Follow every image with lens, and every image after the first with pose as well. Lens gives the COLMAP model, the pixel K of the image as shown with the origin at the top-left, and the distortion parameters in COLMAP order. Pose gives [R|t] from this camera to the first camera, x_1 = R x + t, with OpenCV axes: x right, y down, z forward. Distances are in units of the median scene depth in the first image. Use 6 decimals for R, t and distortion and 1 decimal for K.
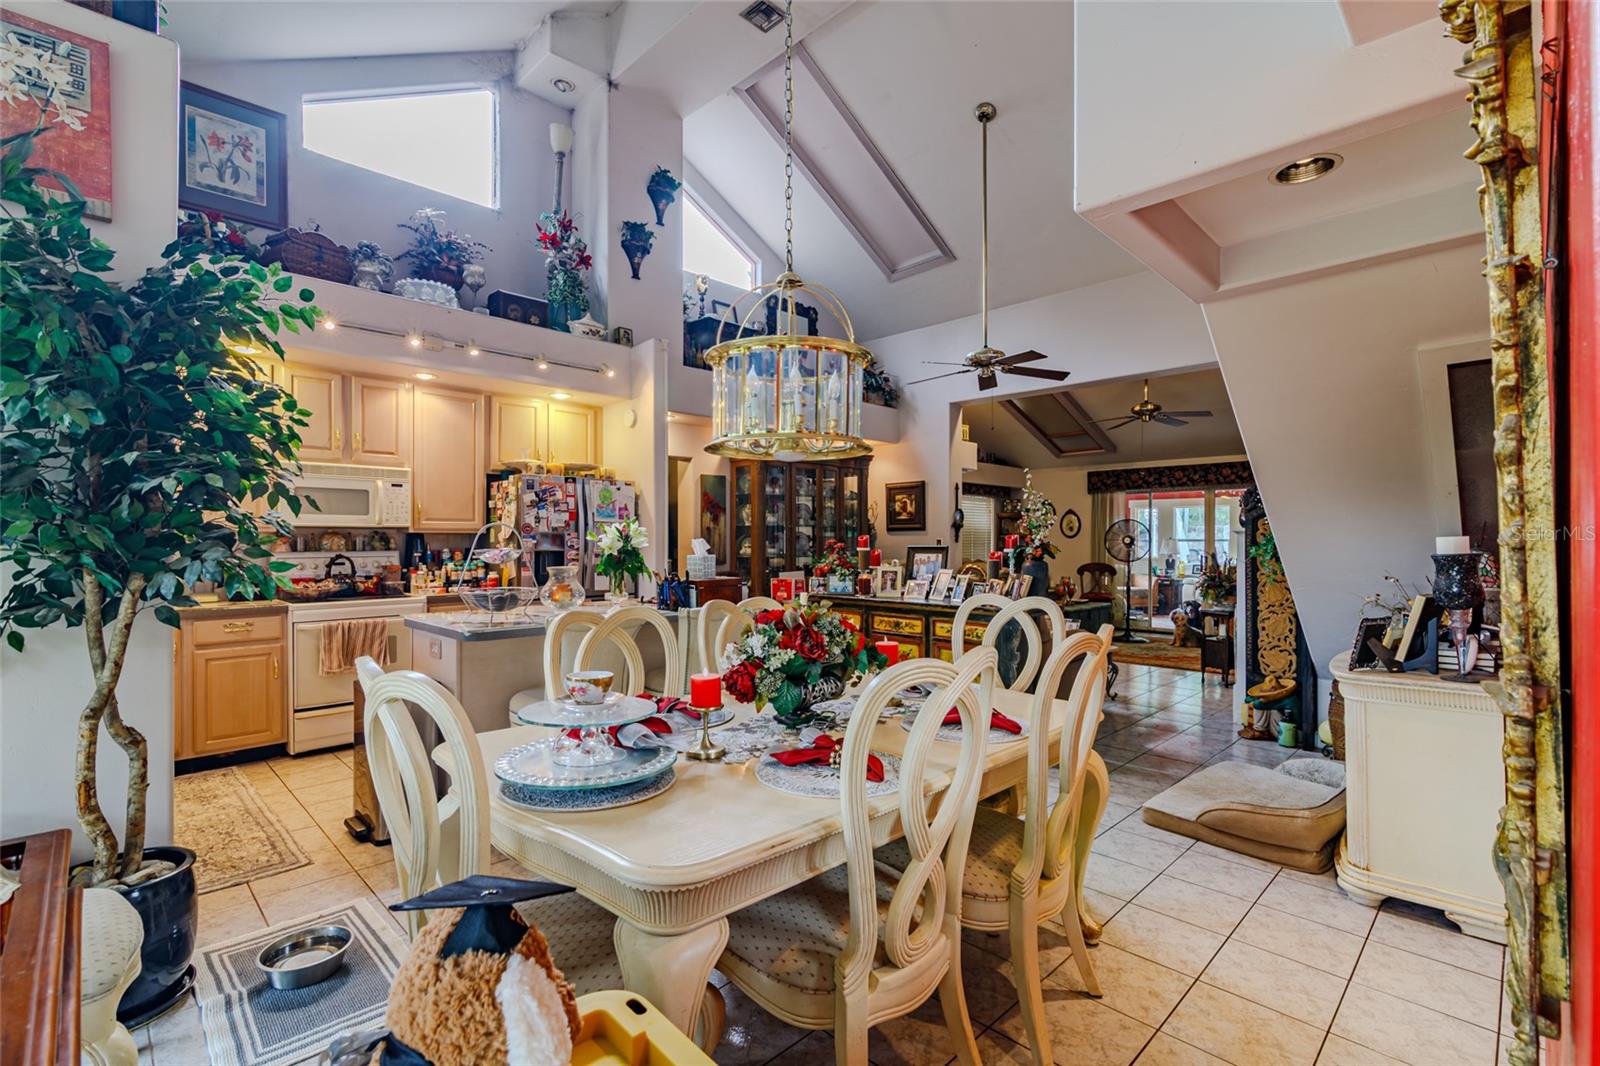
lens RADIAL K [[729.6, 0, 800.0], [0, 729.6, 533.0], [0, 0, 1]] dist [0.003010, -0.005427]
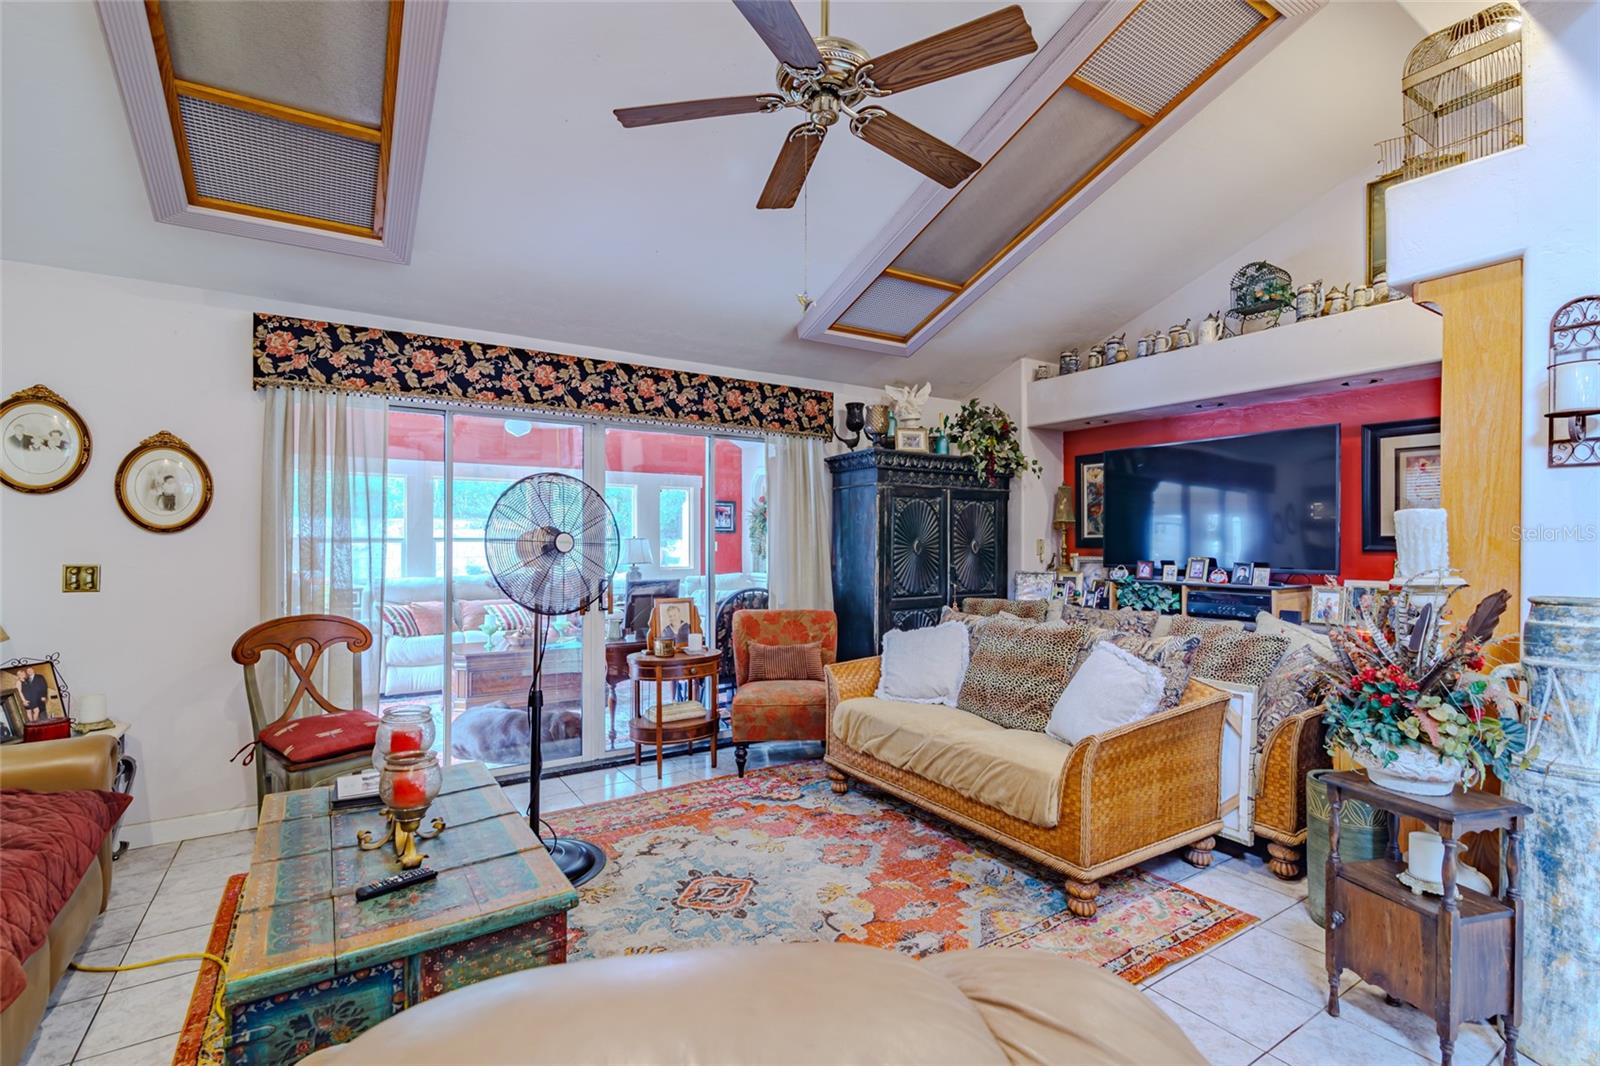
lens RADIAL K [[729.6, 0, 800.0], [0, 729.6, 533.0], [0, 0, 1]] dist [0.003010, -0.005427]
pose [[0.204099, 0.004581, 0.978940, 0.150947], [-0.011542, 0.999931, -0.002273, 0.004500], [-0.978882, -0.010835, 0.204137, 0.731855]]
